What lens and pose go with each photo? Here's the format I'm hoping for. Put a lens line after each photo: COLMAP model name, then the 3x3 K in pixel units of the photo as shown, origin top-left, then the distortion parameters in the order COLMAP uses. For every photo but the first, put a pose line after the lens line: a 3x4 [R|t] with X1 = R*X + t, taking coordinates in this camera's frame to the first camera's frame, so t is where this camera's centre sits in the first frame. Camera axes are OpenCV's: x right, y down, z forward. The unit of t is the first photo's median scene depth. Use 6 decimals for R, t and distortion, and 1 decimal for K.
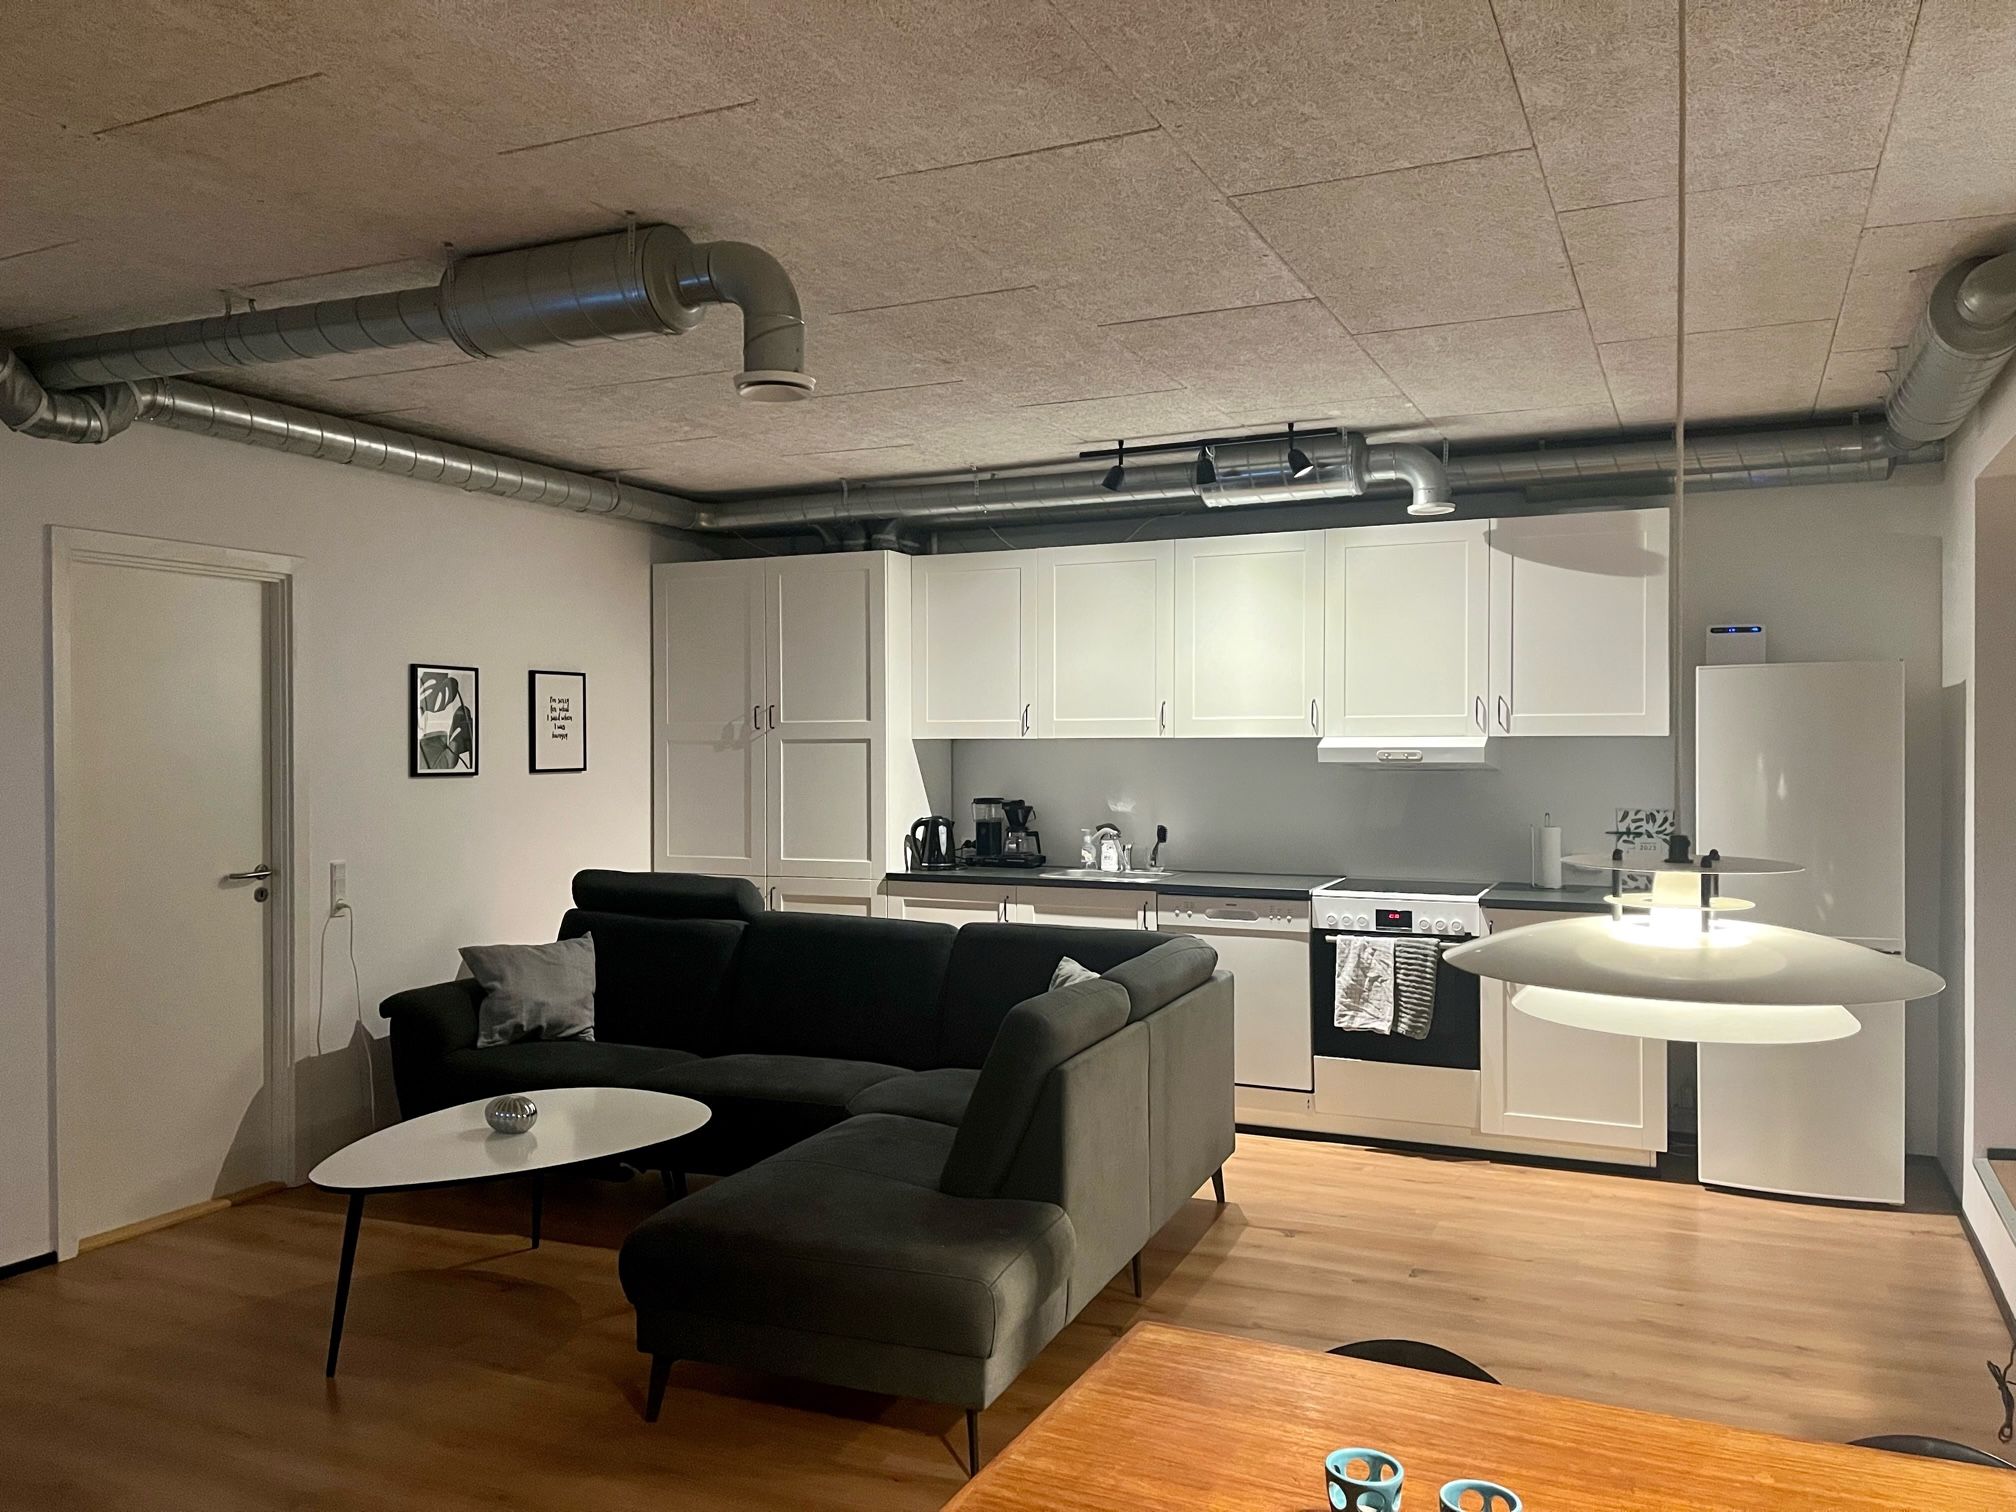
lens RADIAL K [[1523.8, 0, 1002.1], [0, 1523.8, 754.5], [0, 0, 1]] dist [0.033725, -0.004908]
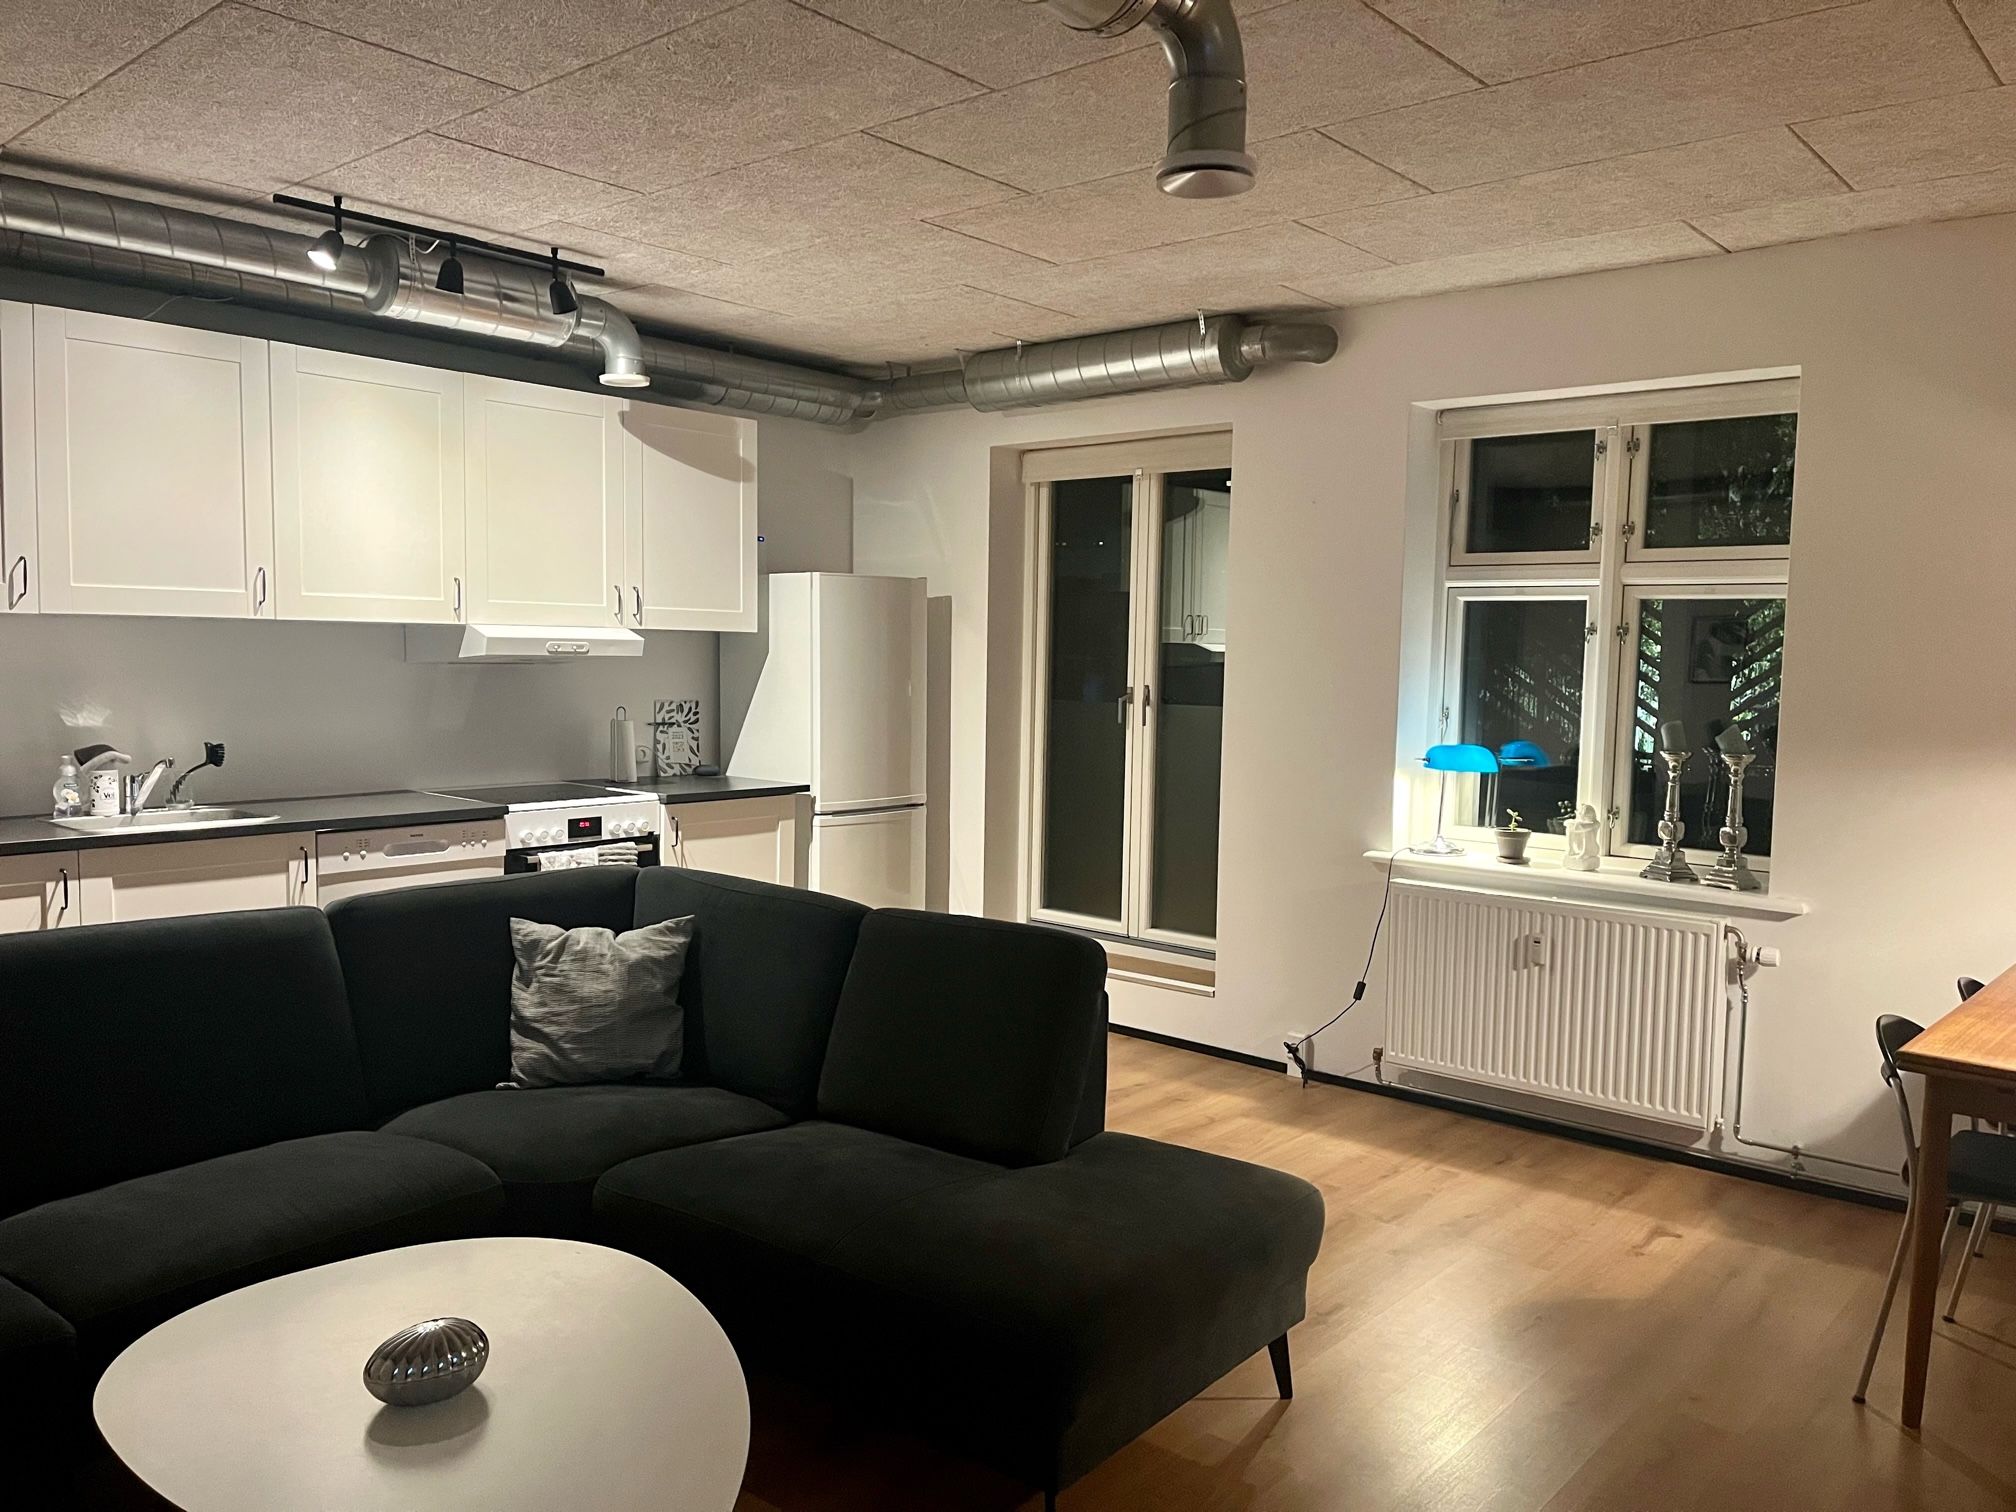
lens RADIAL K [[1523.8, 0, 1001.9], [0, 1523.8, 754.3], [0, 0, 1]] dist [0.033725, -0.004908]
pose [[0.277019, -0.060743, 0.958943, -0.747201], [-0.010310, 0.997754, 0.066180, 0.001393], [-0.960809, -0.028220, 0.275770, 0.699544]]
